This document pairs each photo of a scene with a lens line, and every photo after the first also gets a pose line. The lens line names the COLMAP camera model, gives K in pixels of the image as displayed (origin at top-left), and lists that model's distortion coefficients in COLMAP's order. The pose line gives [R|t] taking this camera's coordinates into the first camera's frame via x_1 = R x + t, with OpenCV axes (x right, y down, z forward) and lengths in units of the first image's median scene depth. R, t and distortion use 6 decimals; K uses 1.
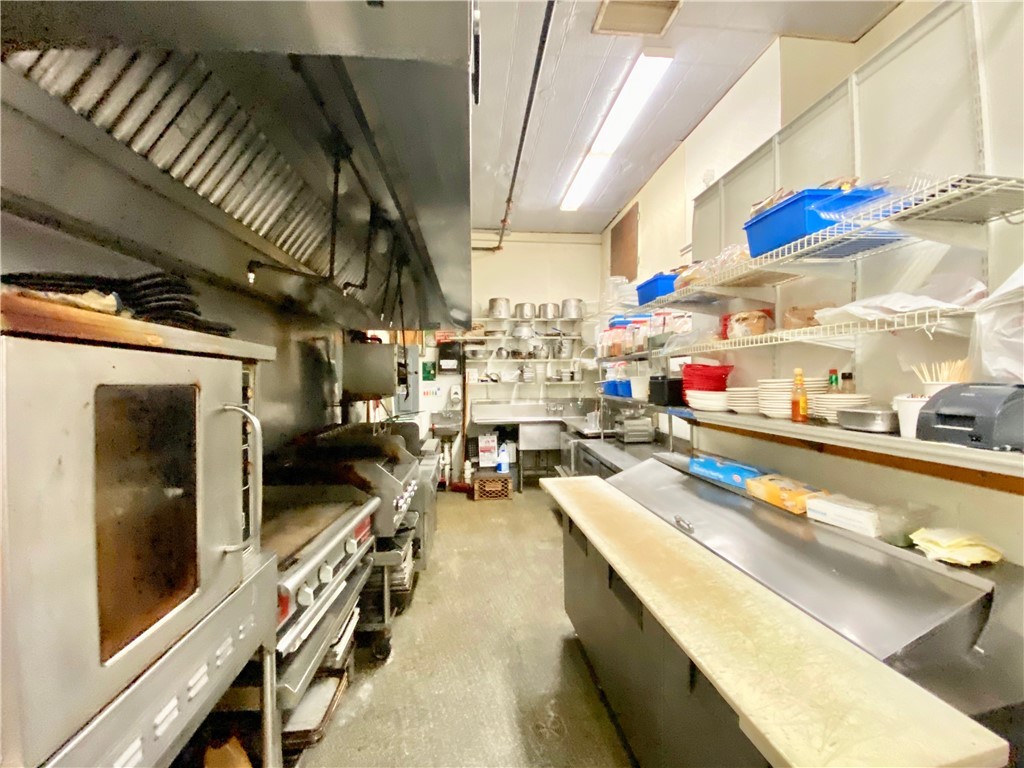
lens RADIAL K [[411.9, 0, 510.4], [0, 411.9, 385.5], [0, 0, 1]] dist [0.032751, -0.027080]
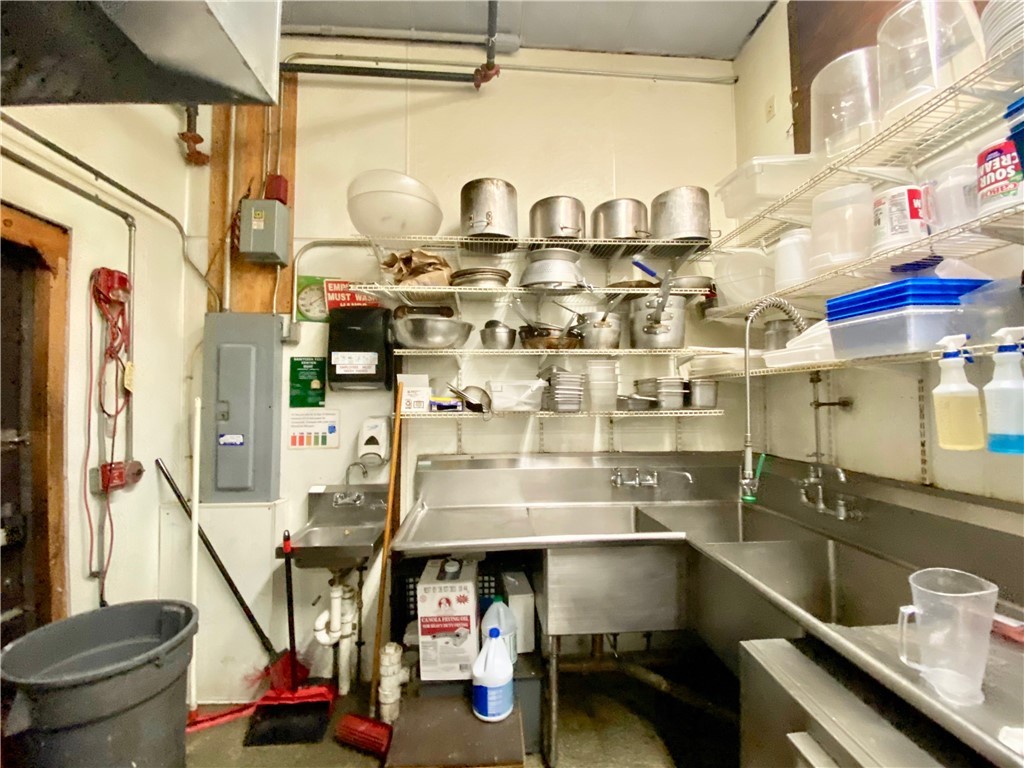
lens RADIAL K [[411.9, 0, 510.4], [0, 411.9, 385.5], [0, 0, 1]] dist [0.032751, -0.027080]
pose [[0.999760, -0.000134, -0.021915, 0.001122], [-0.001212, 0.998114, -0.061378, -0.008174], [0.021882, 0.061390, 0.997874, 0.627822]]
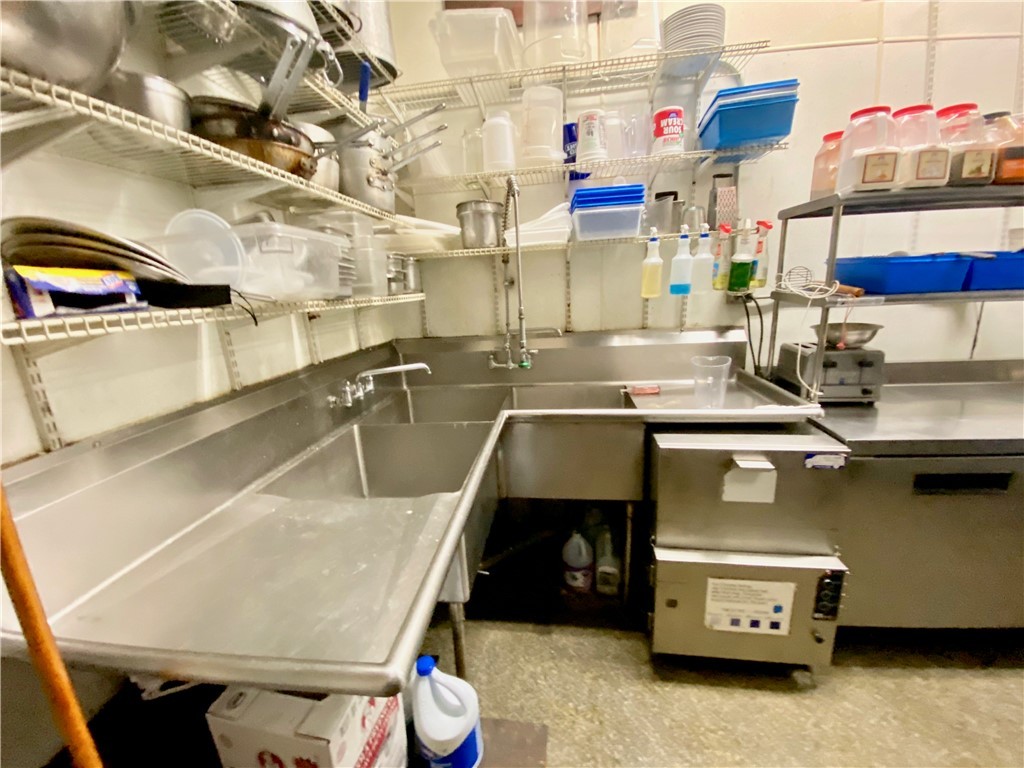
lens RADIAL K [[409.1, 0, 512.0], [0, 409.1, 384.0], [0, 0, 1]] dist [0.019915, -0.020086]
pose [[0.225314, -0.229822, 0.946792, -0.149711], [0.081681, 0.972815, 0.216701, -0.003570], [-0.970856, 0.028509, 0.237961, 0.856129]]
